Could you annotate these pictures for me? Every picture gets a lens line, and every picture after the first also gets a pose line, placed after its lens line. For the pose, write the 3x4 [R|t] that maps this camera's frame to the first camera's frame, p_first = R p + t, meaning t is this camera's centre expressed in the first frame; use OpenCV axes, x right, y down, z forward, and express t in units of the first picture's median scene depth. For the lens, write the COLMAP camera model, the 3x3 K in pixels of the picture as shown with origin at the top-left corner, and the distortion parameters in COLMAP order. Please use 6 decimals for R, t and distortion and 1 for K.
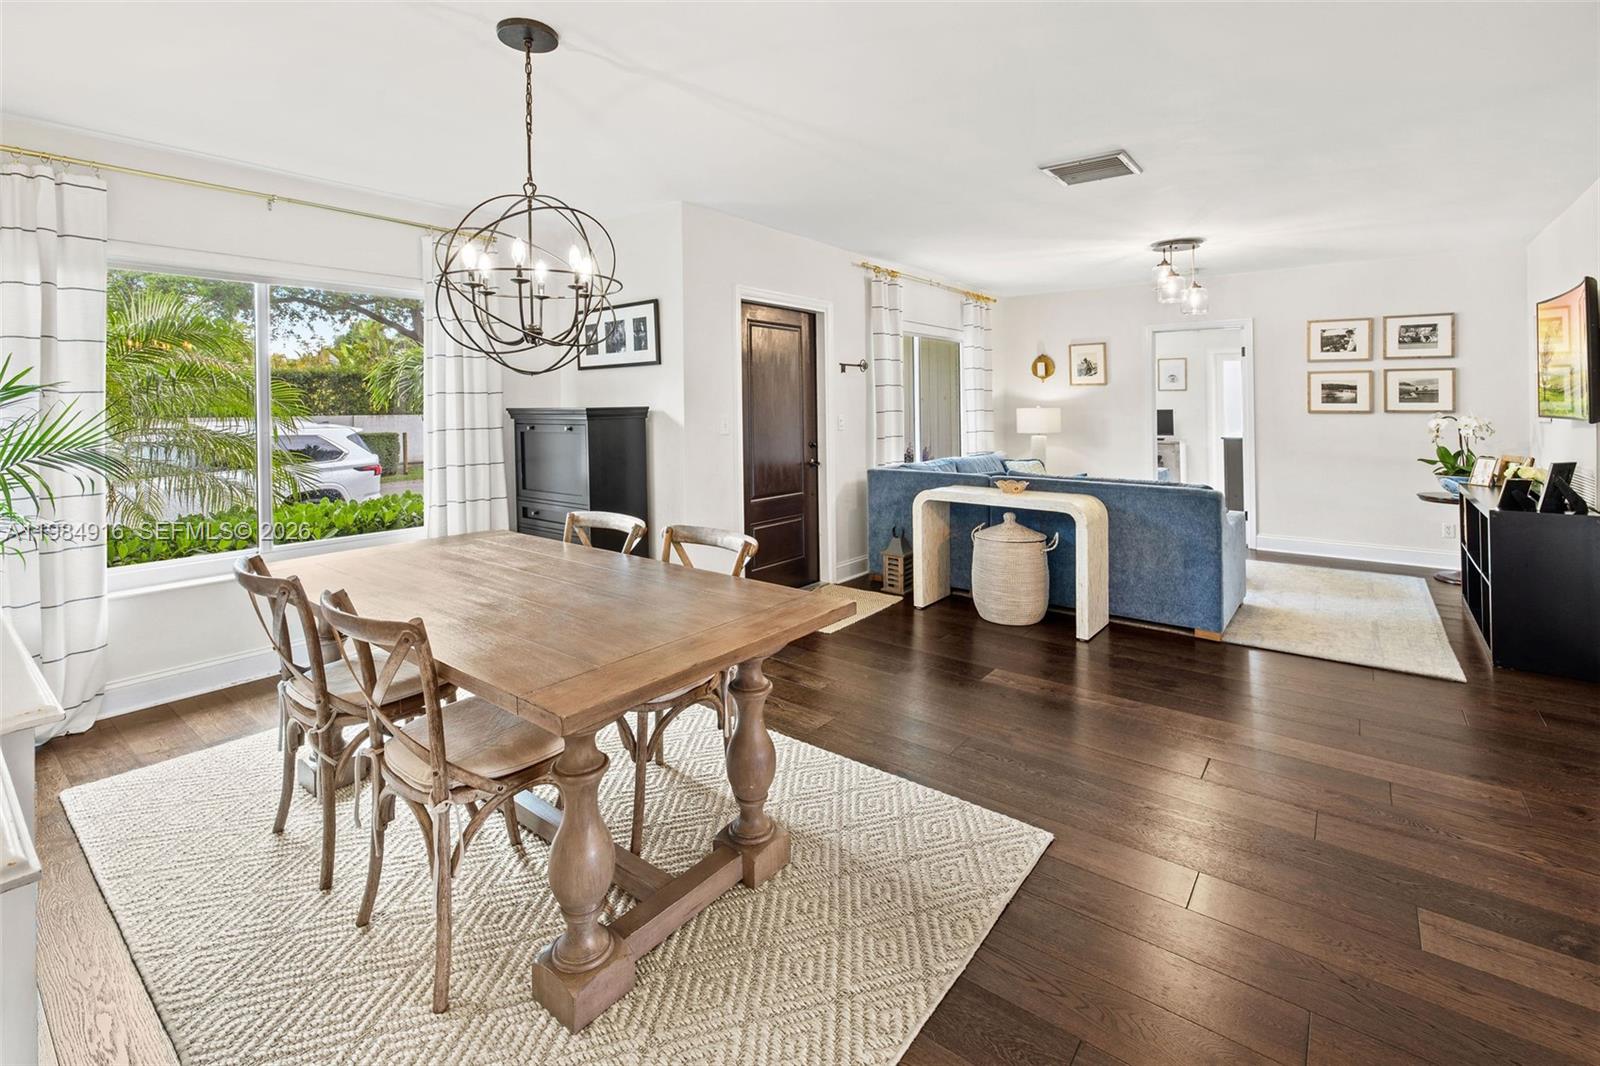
lens RADIAL K [[704.0, 0, 838.6], [0, 704.0, 420.4], [0, 0, 1]] dist [-0.008683, 0.001549]
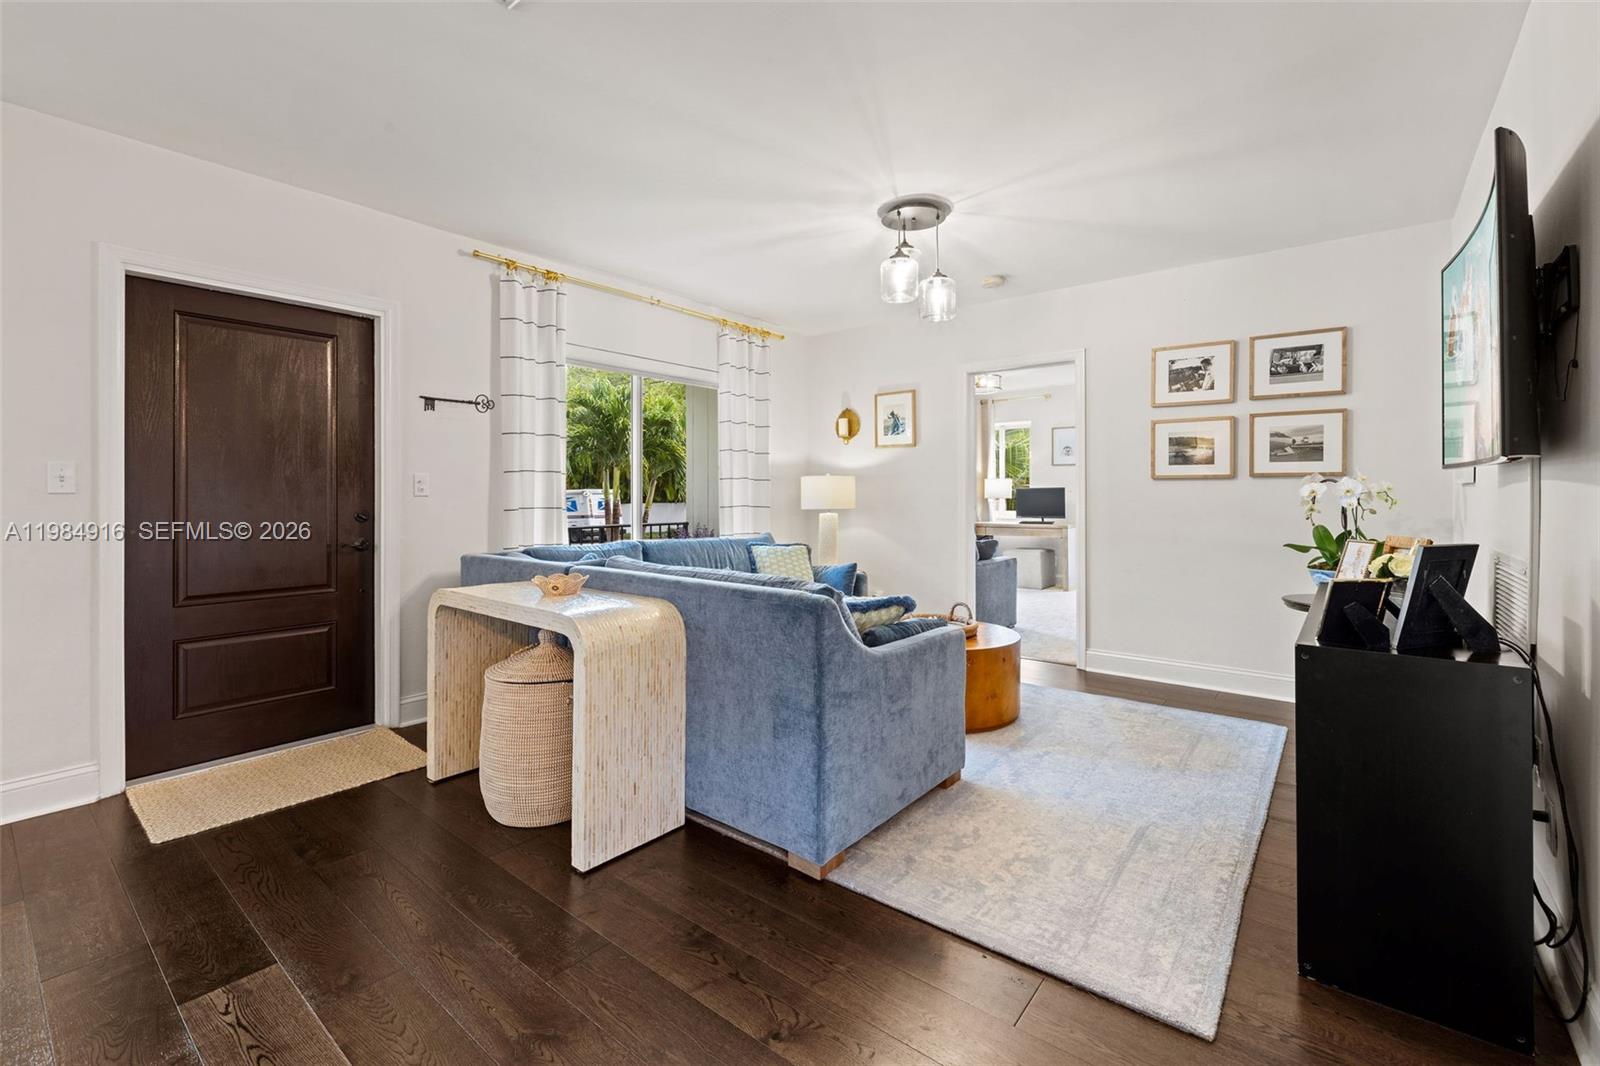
lens RADIAL K [[687.5, 0, 820.6], [0, 687.5, 507.9], [0, 0, 1]] dist [0.000781, 0.000997]
pose [[0.999976, 0.005455, -0.004197, 0.485738], [-0.005457, 0.999985, -0.000468, 0.030247], [0.004195, 0.000491, 0.999991, 0.433353]]
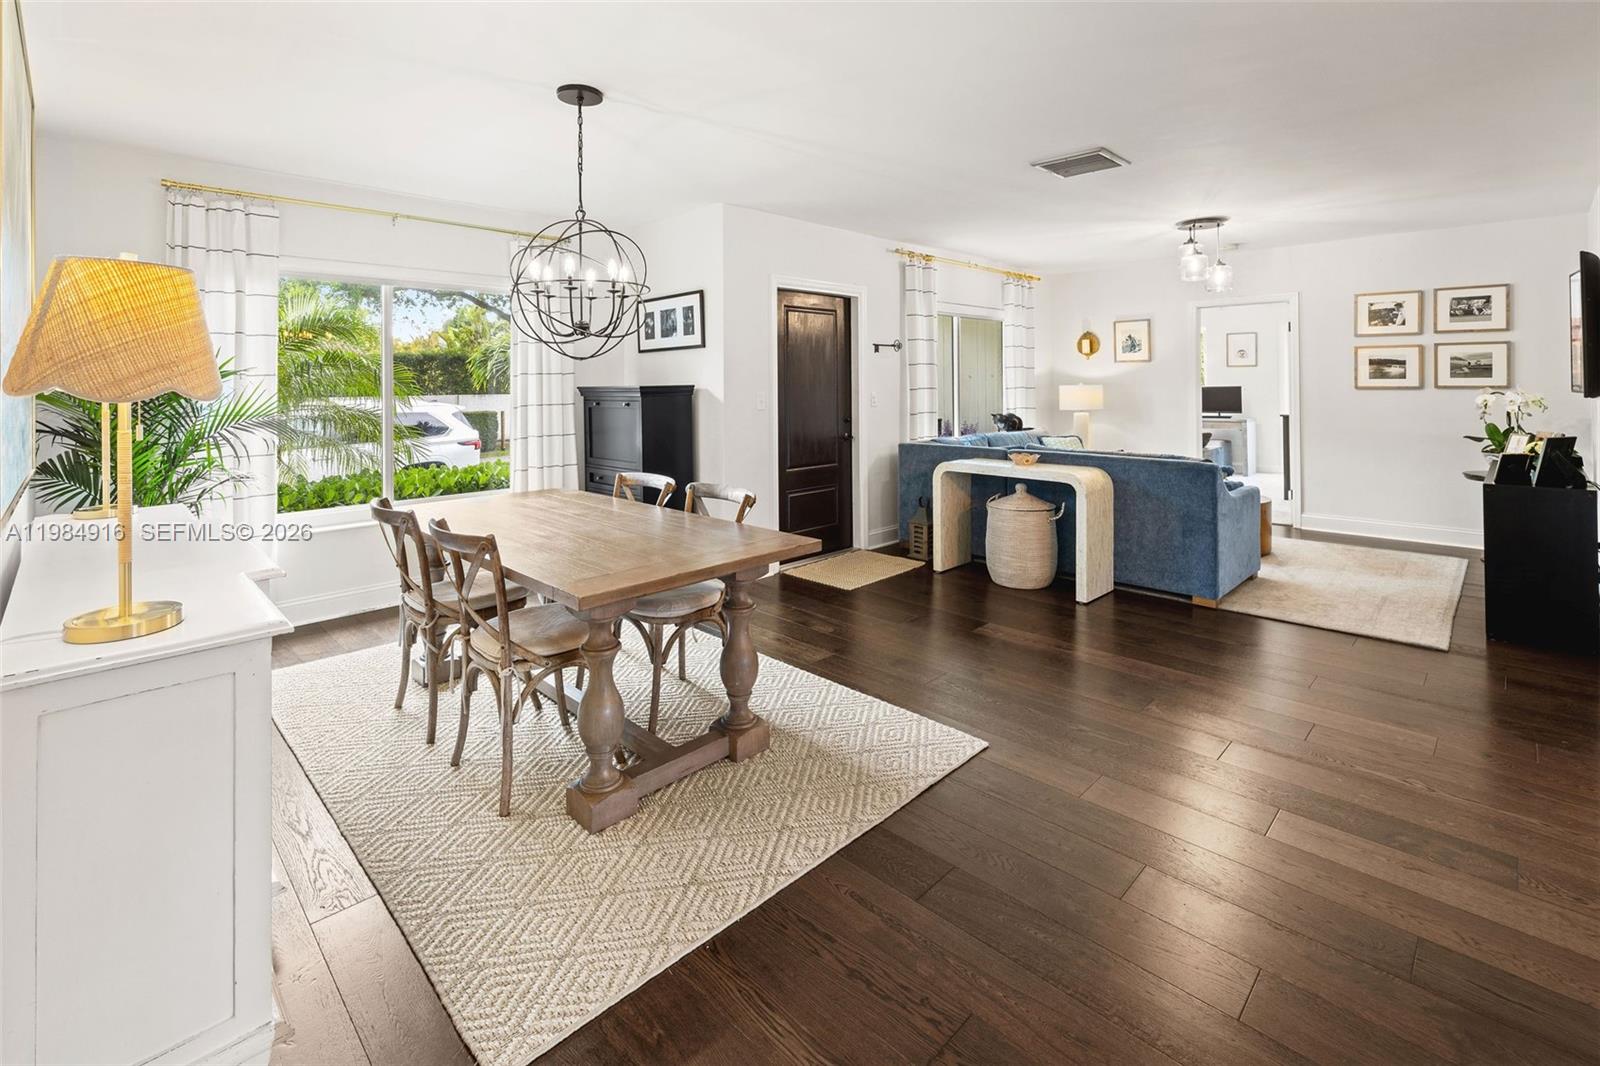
lens RADIAL K [[704.0, 0, 819.2], [0, 704.0, 394.8], [0, 0, 1]] dist [-0.008683, 0.001549]
pose [[0.991260, -0.001980, -0.131911, 0.080446], [0.001646, 0.999995, -0.002641, -0.000616], [0.131915, 0.002400, 0.991258, -0.103664]]
